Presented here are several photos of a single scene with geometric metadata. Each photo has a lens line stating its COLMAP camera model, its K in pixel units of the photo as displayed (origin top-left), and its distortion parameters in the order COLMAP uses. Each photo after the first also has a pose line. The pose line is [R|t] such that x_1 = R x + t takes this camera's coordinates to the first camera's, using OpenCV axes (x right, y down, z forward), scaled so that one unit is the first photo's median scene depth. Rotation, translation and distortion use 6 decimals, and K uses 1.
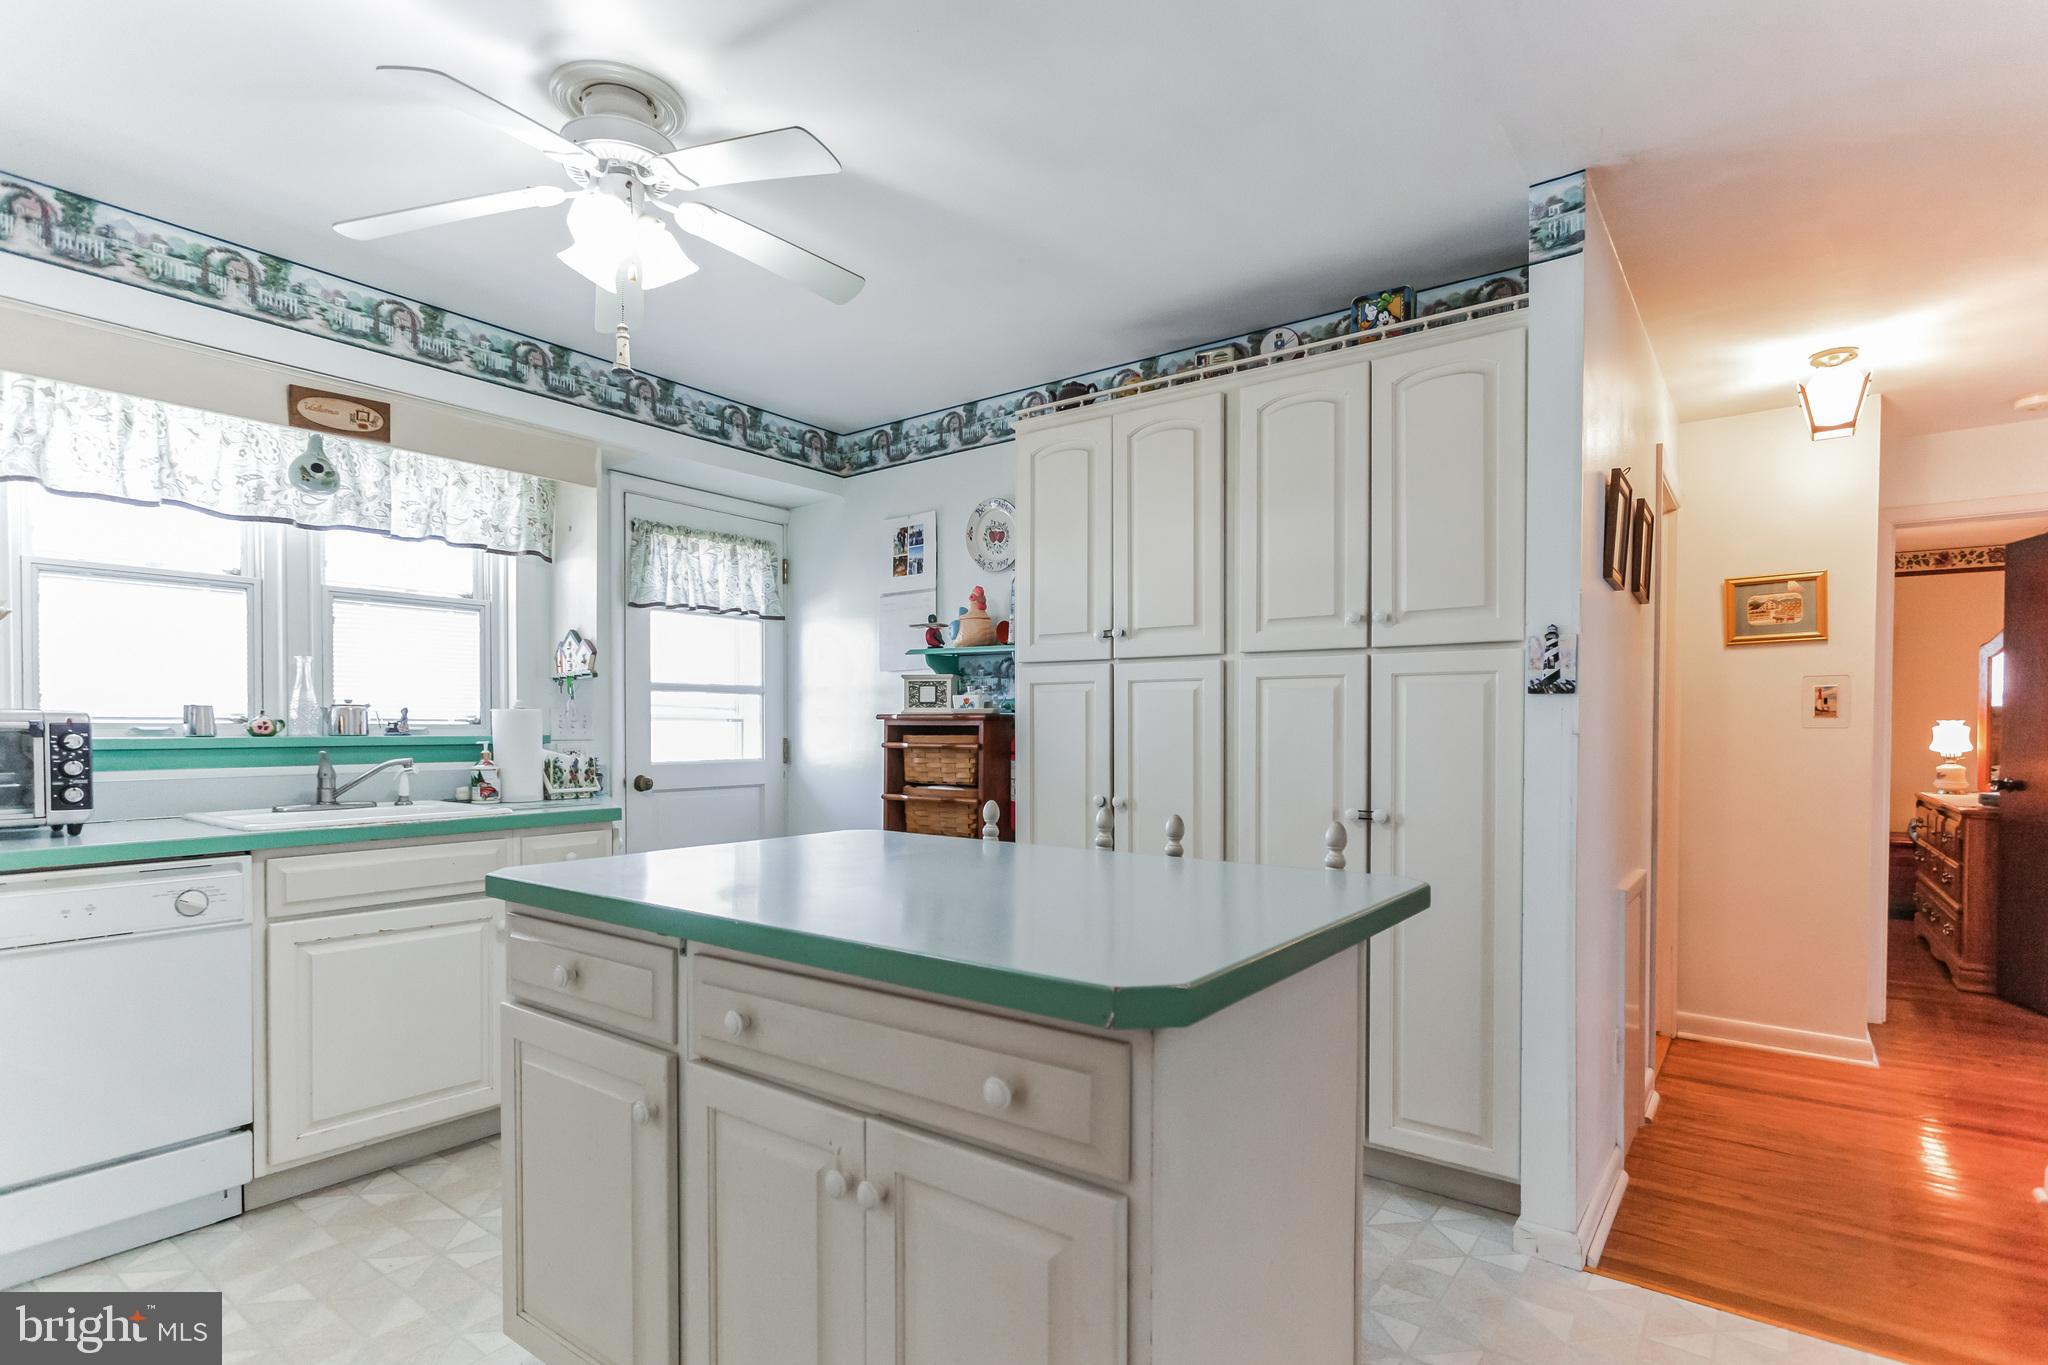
lens RADIAL K [[1023.3, 0, 1037.8], [0, 1023.3, 745.9], [0, 0, 1]] dist [-0.009423, 0.007398]
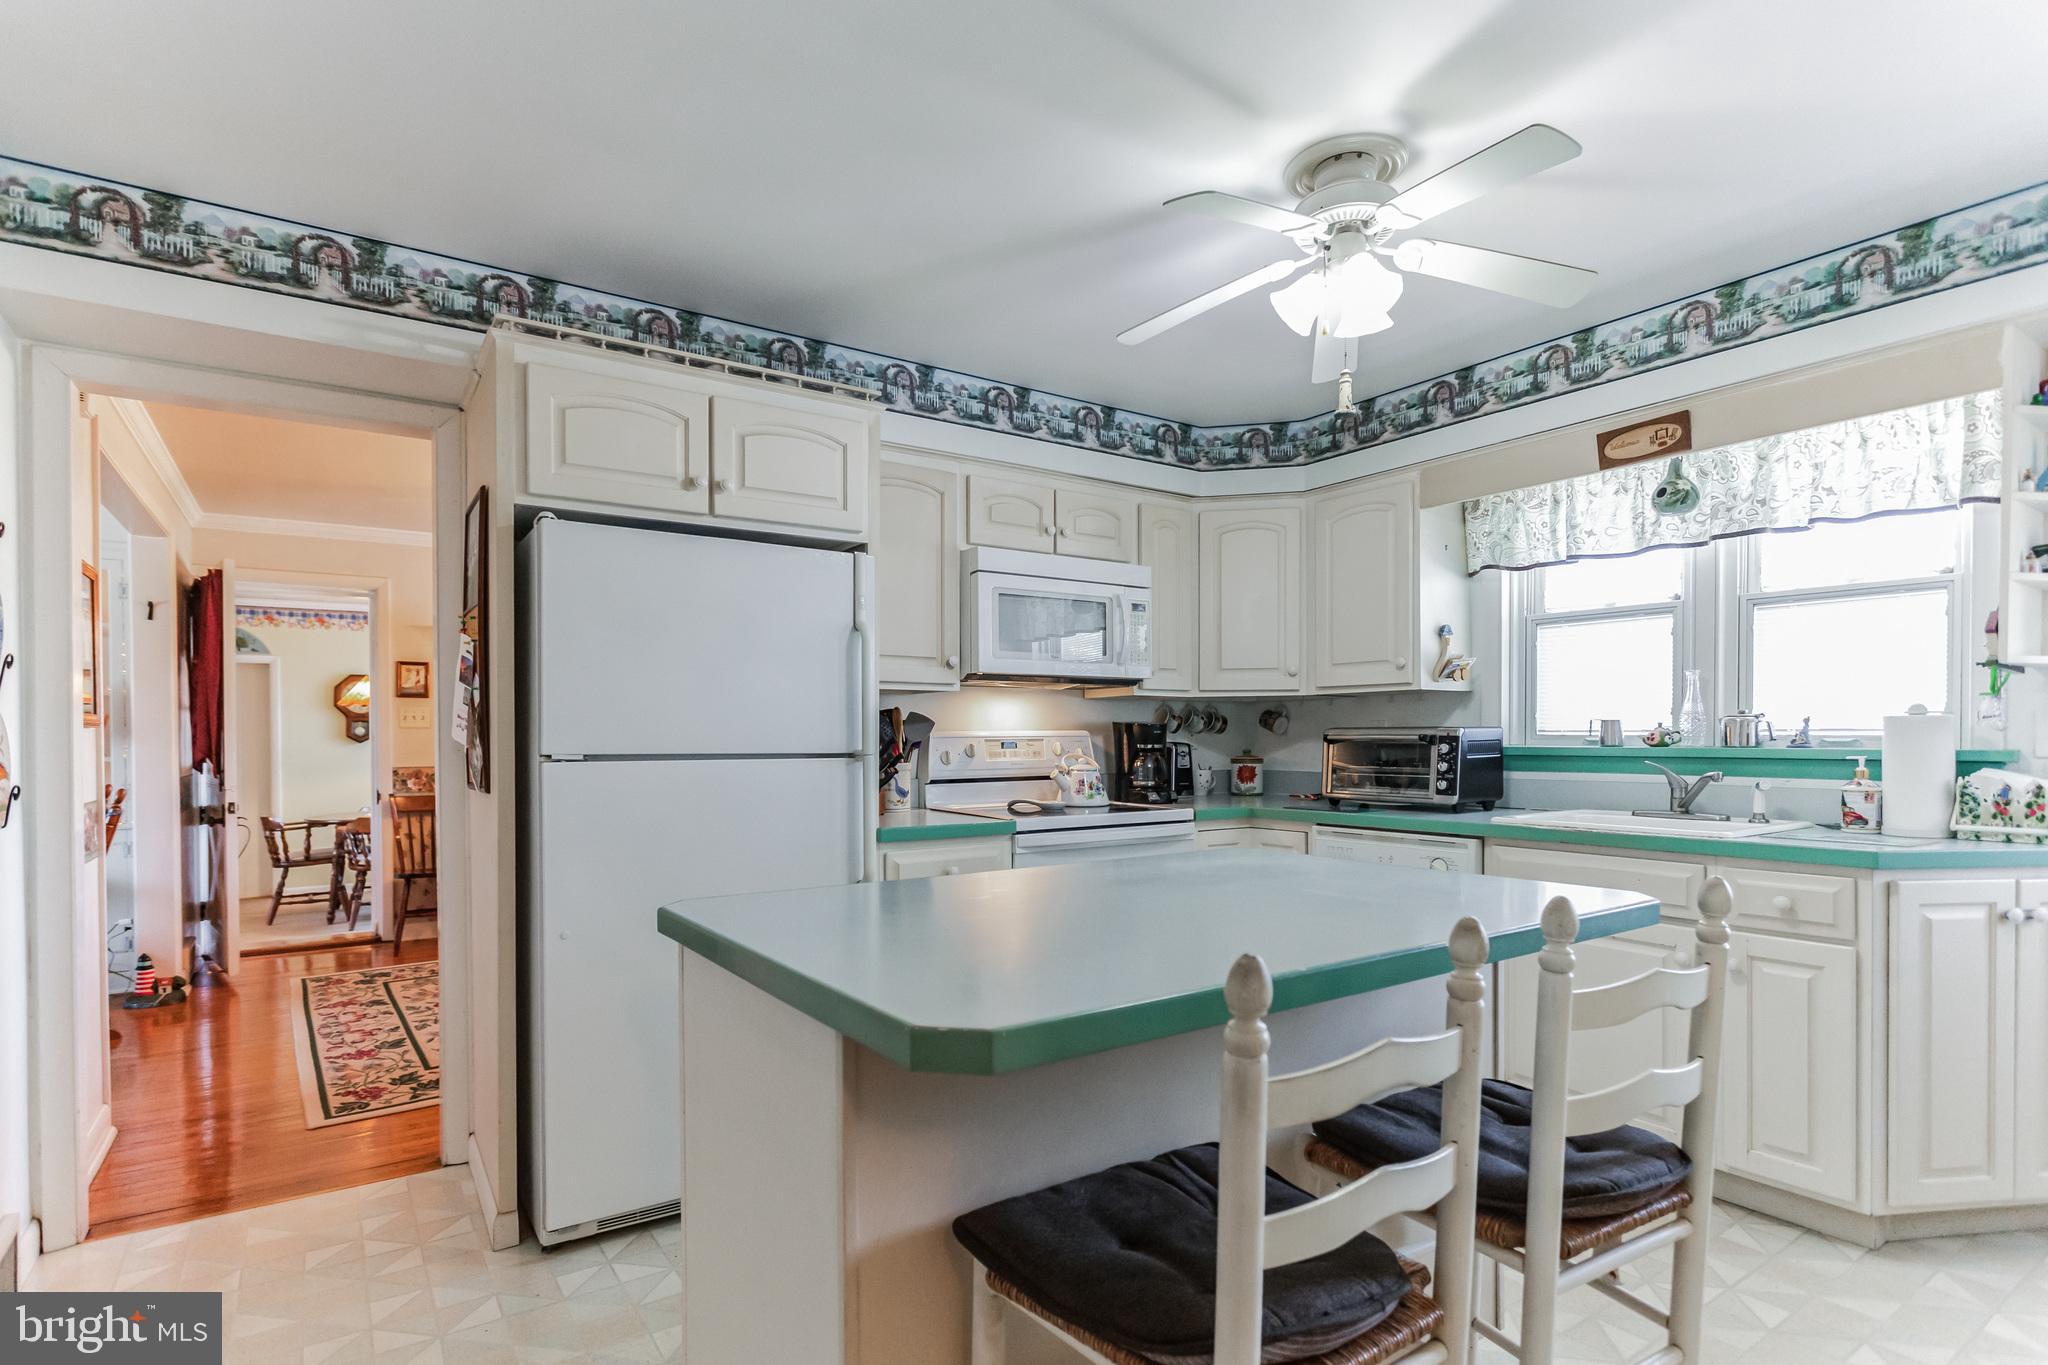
lens RADIAL K [[1023.3, 0, 1012.6], [0, 1023.3, 741.5], [0, 0, 1]] dist [-0.009423, 0.007398]
pose [[-0.334356, 0.005792, -0.942429, 0.448069], [-0.014897, 0.999824, 0.011429, -0.015293], [0.942329, 0.017861, -0.334211, 0.633789]]
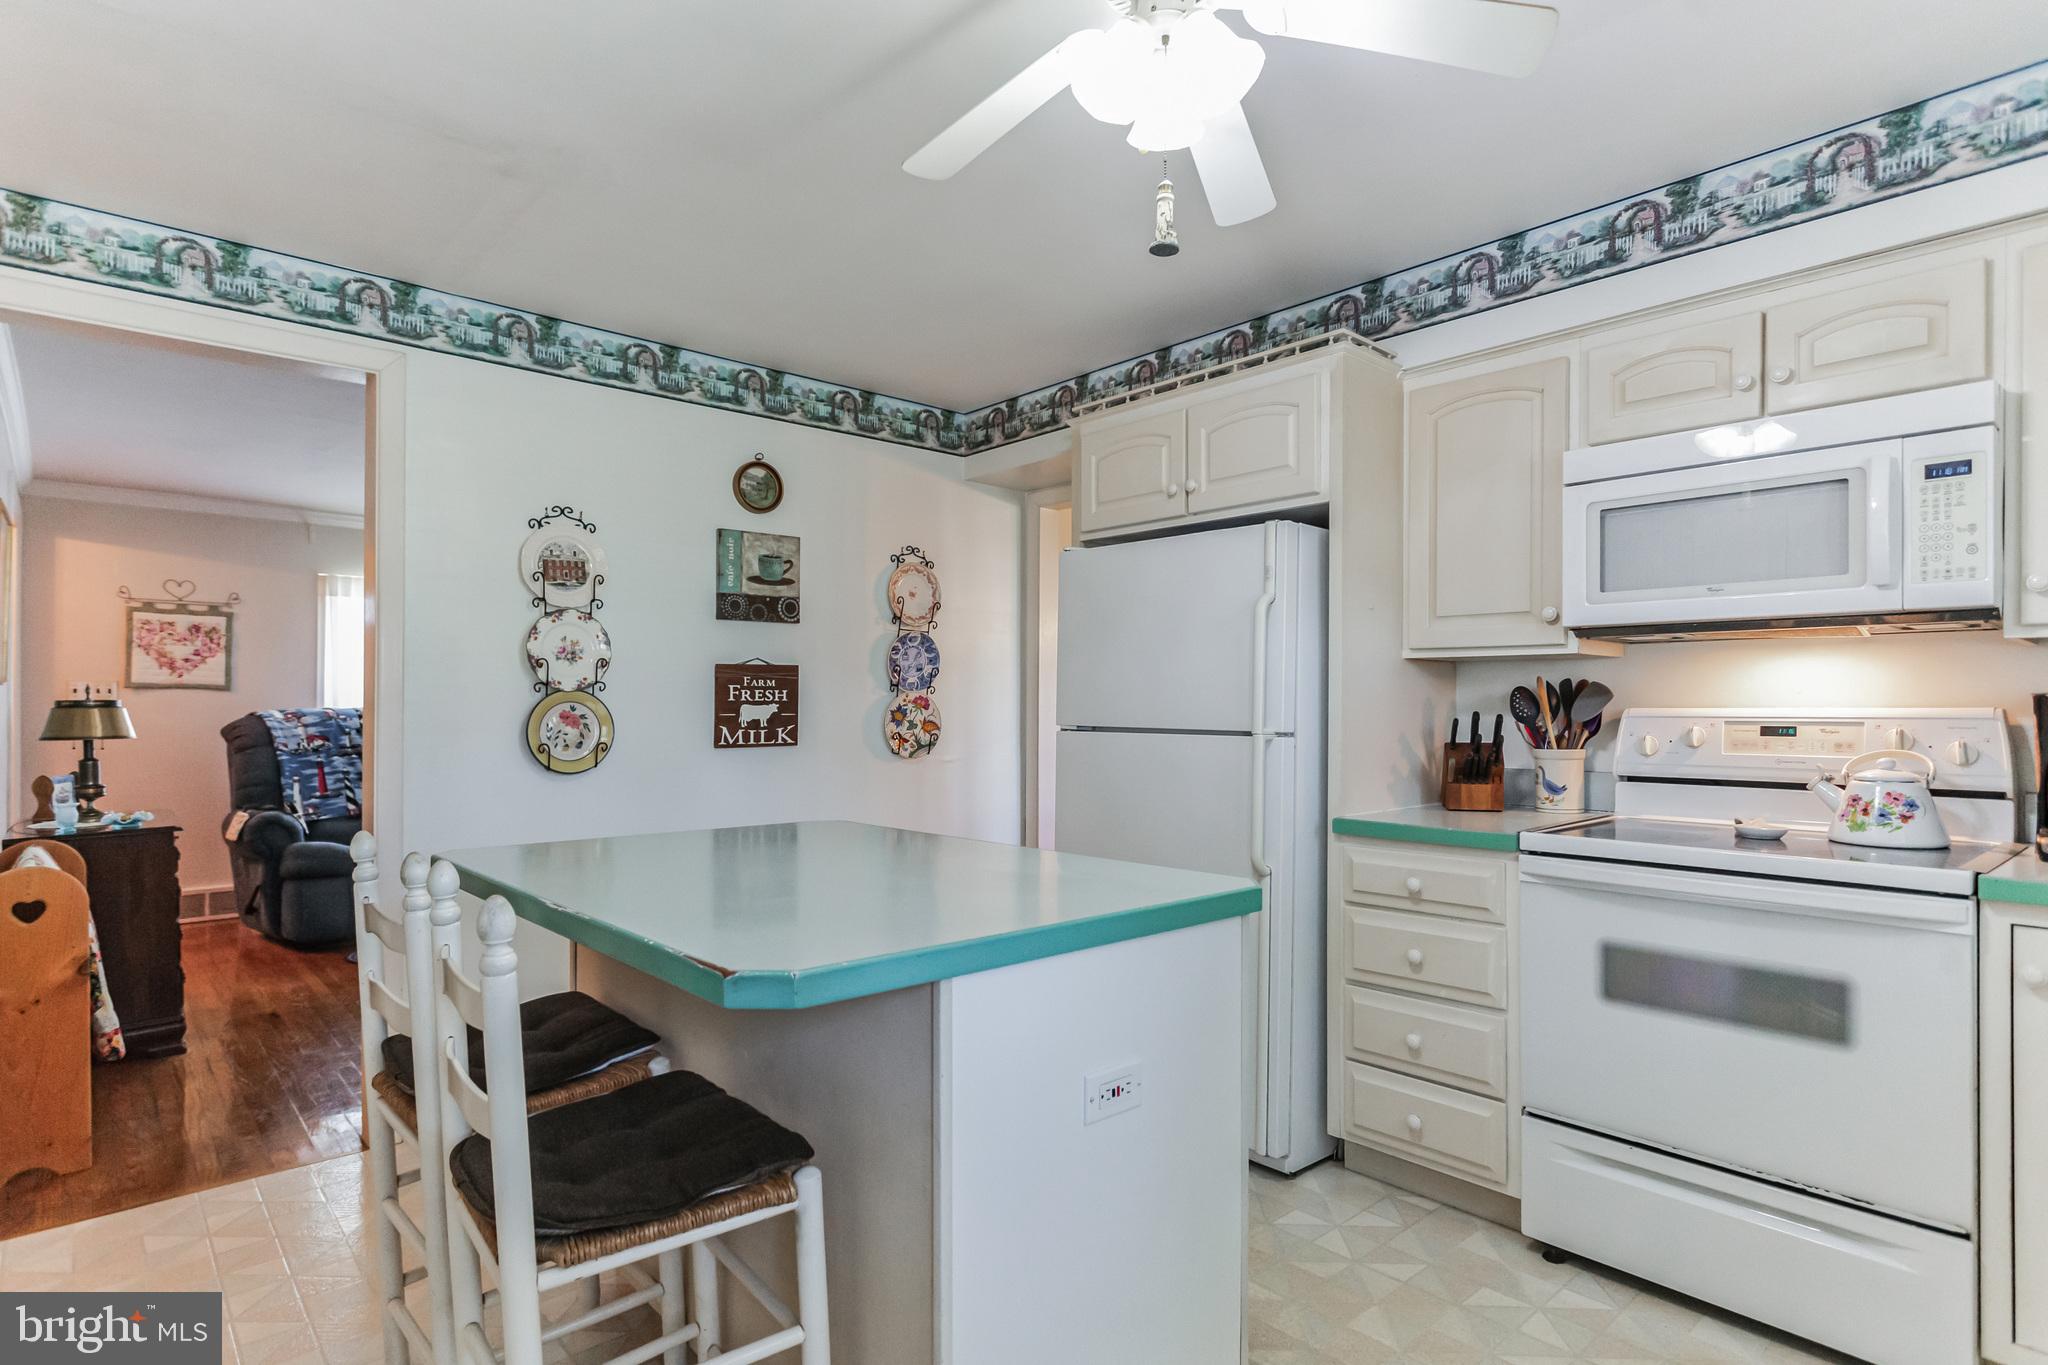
lens RADIAL K [[1023.3, 0, 1038.3], [0, 1023.3, 696.3], [0, 0, 1]] dist [-0.009423, 0.007398]
pose [[-0.982250, 0.000031, 0.187574, -0.267288], [0.001849, 0.999953, 0.009515, -0.030095], [-0.187565, 0.009693, -0.982204, 1.047064]]
